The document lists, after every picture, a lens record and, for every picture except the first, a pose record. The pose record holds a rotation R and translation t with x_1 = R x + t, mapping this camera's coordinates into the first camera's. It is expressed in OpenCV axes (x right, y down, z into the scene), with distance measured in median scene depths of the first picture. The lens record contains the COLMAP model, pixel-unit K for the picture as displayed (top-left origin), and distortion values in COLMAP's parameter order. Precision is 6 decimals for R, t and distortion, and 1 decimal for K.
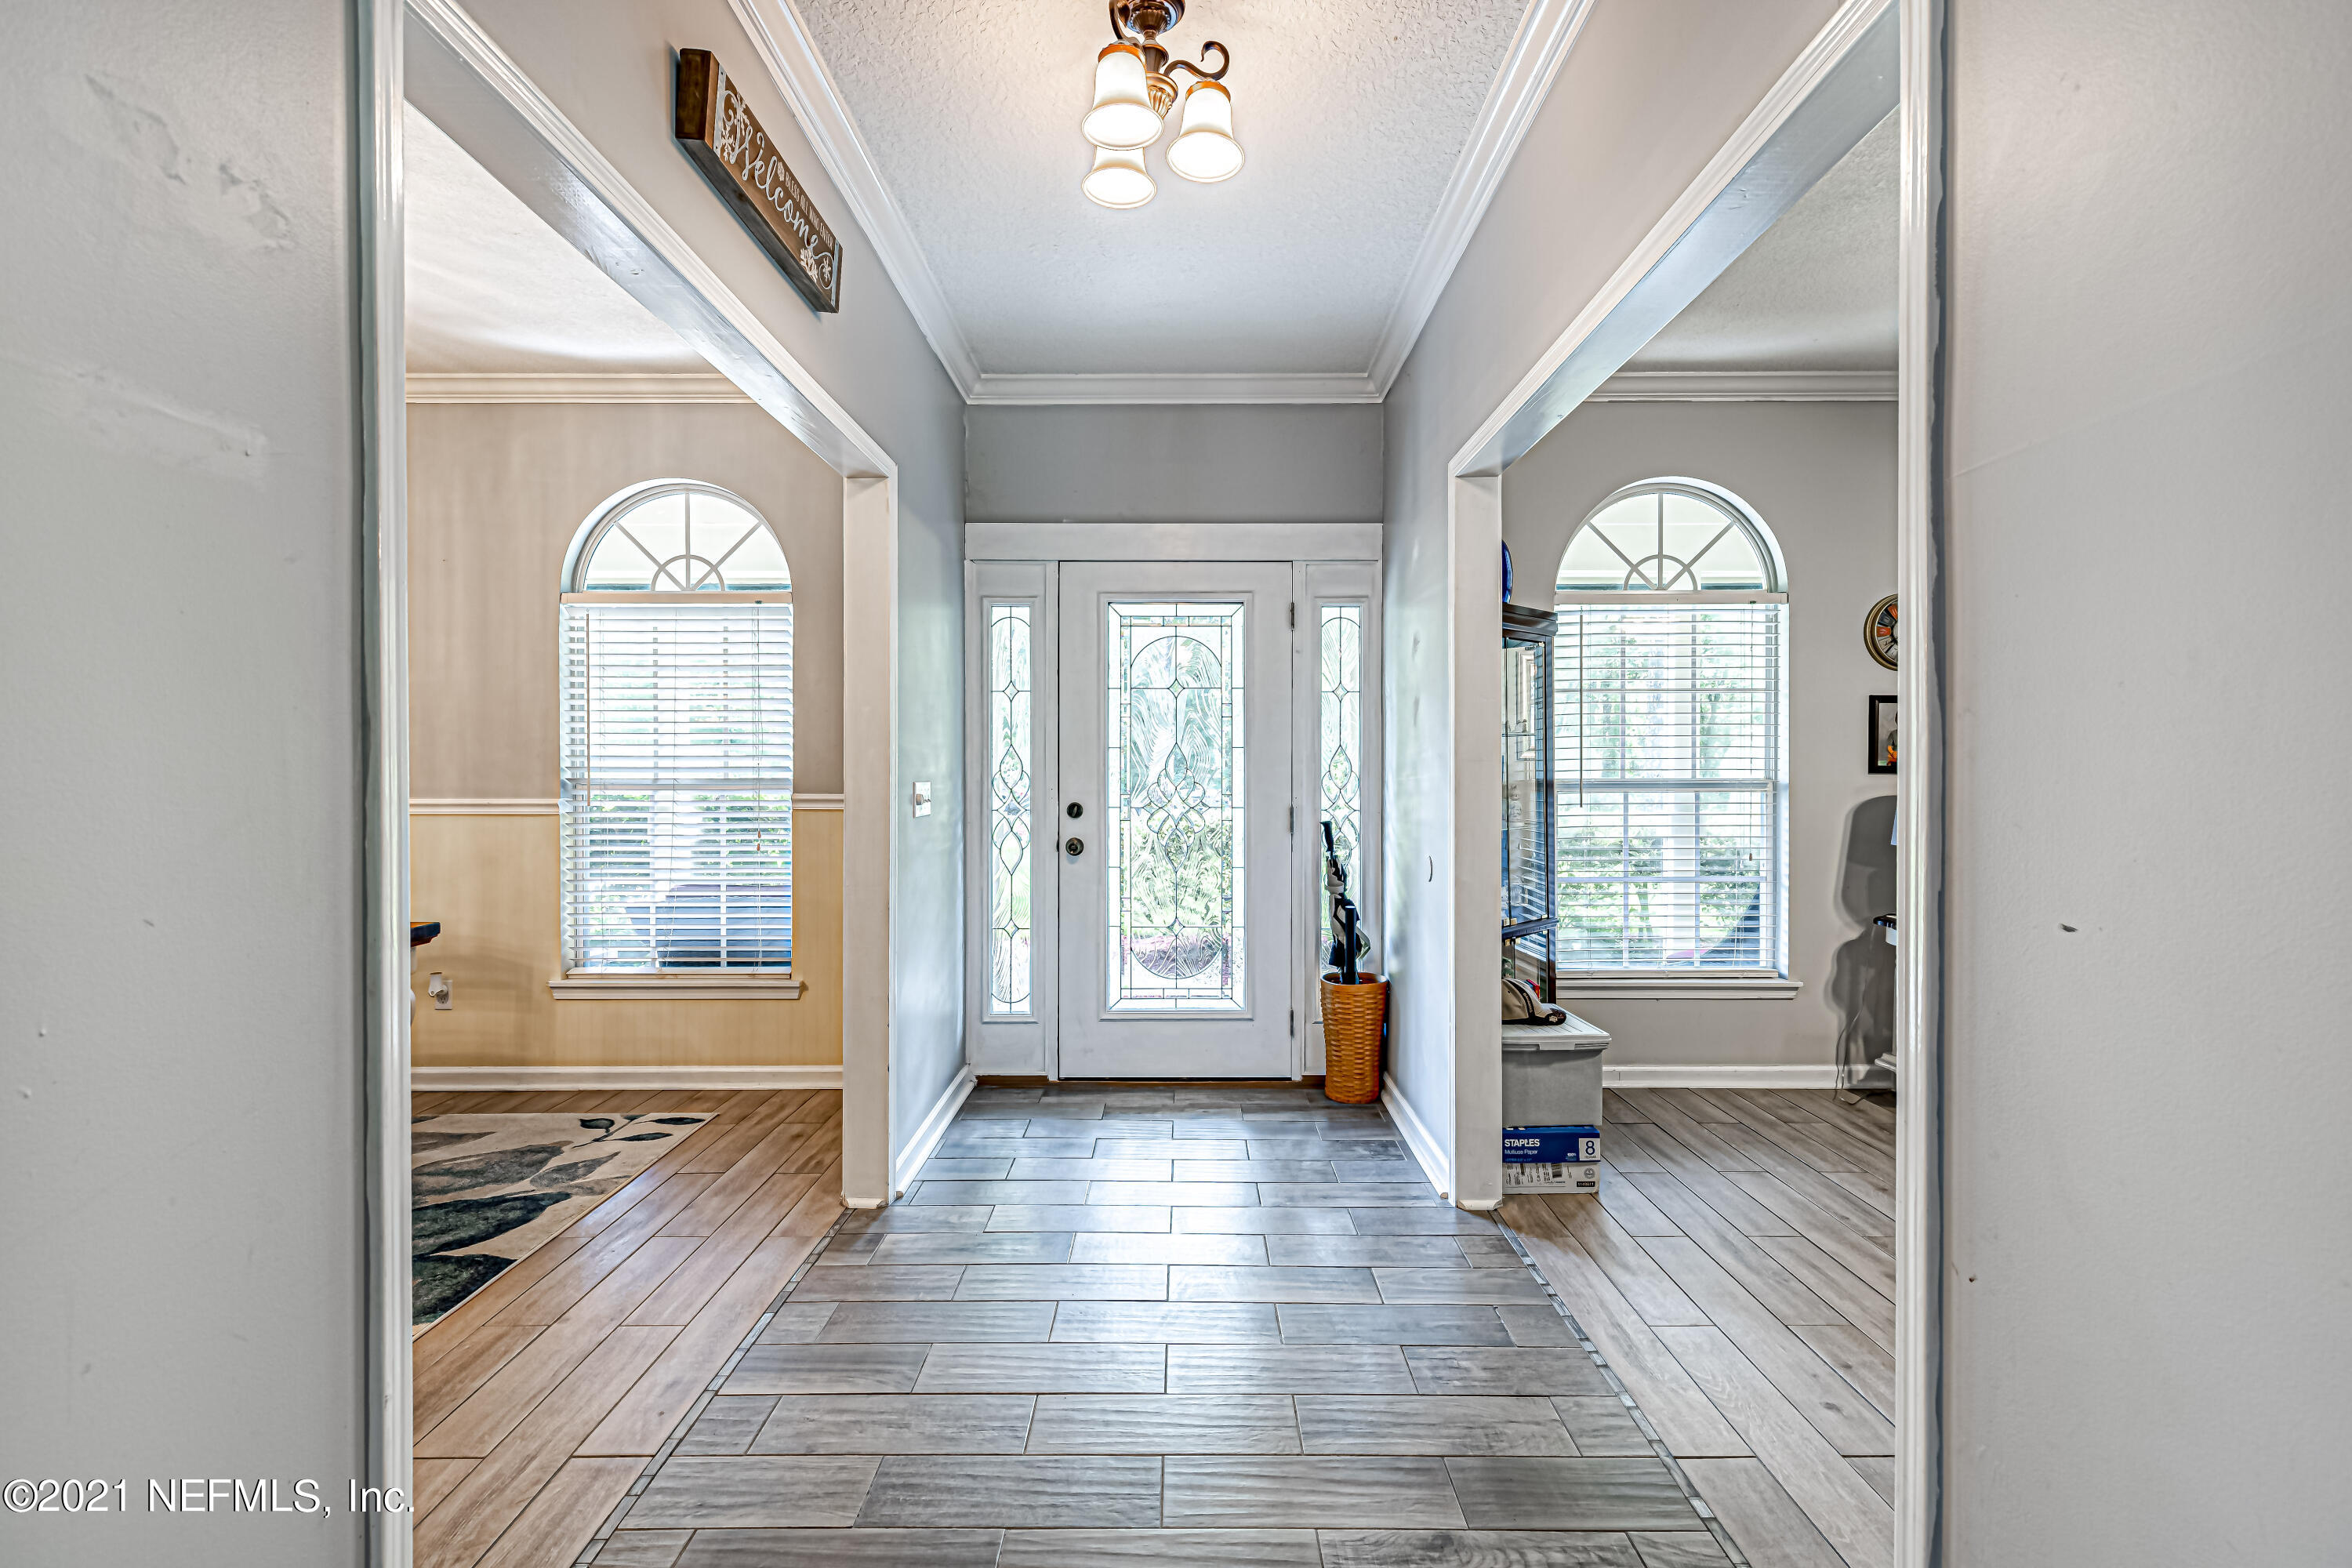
lens RADIAL K [[1062.1, 0, 1171.4], [0, 1062.1, 780.0], [0, 0, 1]] dist [0.010669, -0.001529]
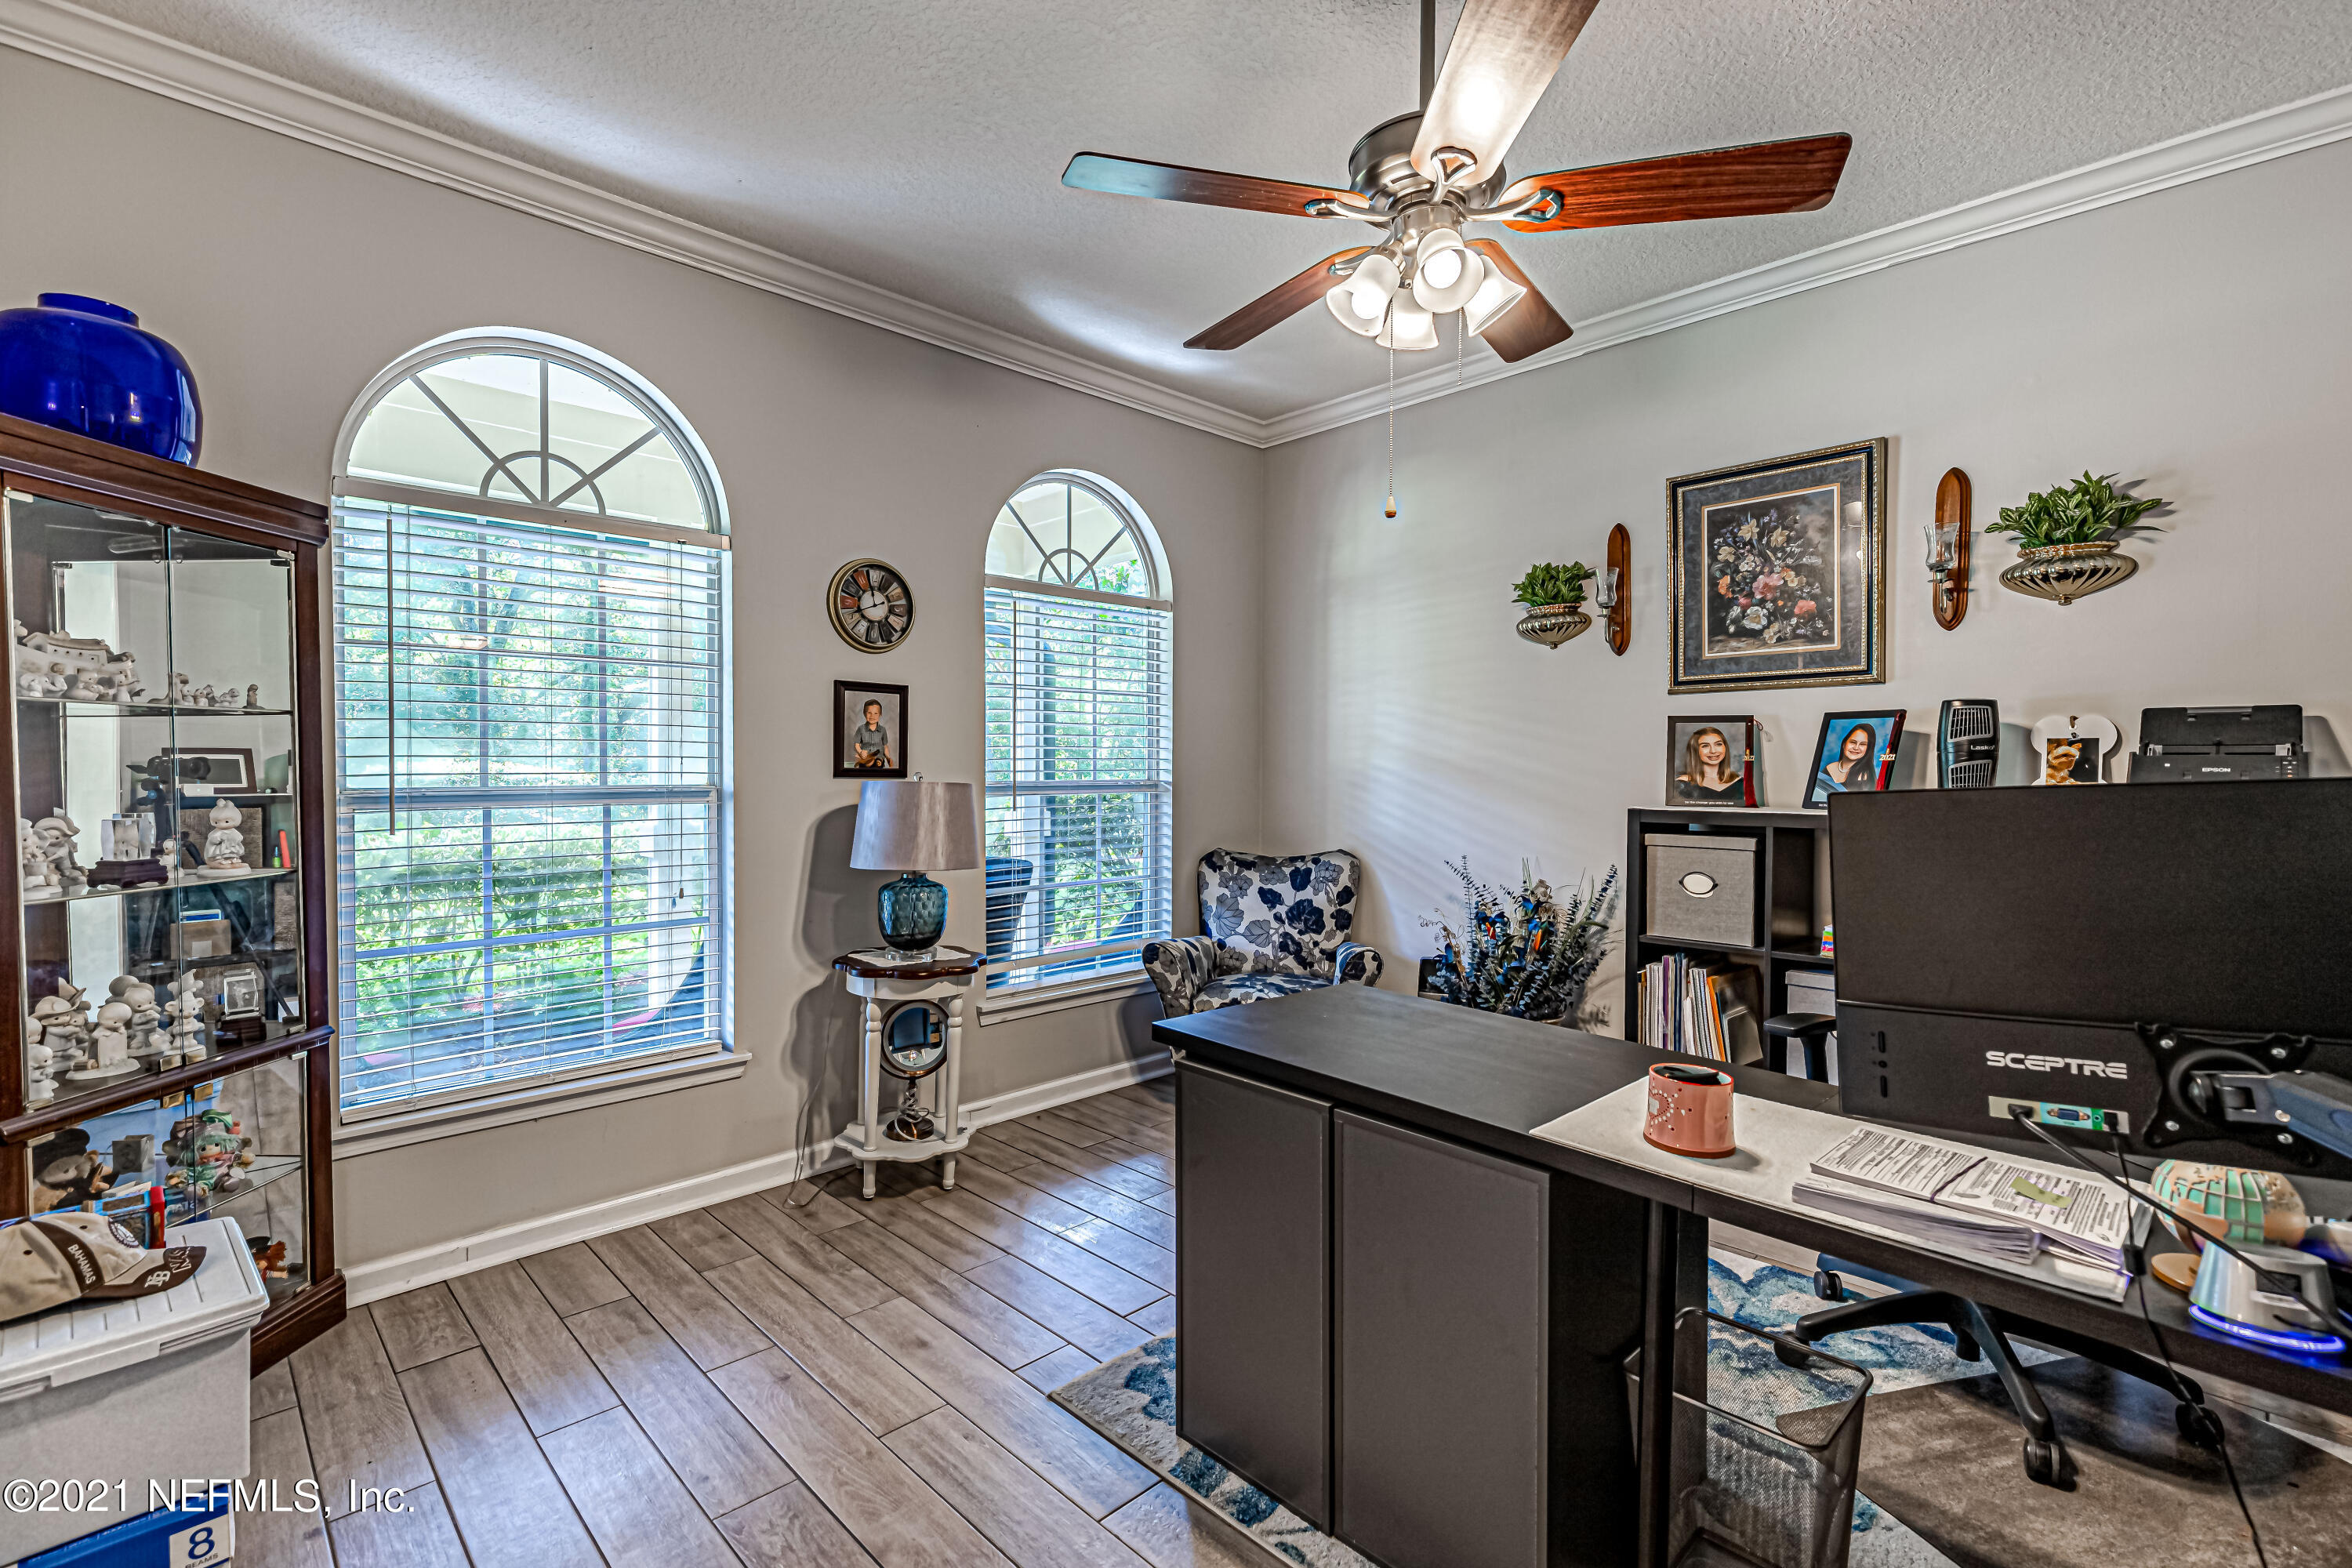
lens RADIAL K [[1062.1, 0, 1169.2], [0, 1062.1, 781.0], [0, 0, 1]] dist [0.010669, -0.001529]
pose [[0.722411, -0.006883, 0.691429, 0.282292], [0.001526, 0.999964, 0.008360, -0.009754], [-0.691462, -0.004985, 0.722396, 0.246508]]
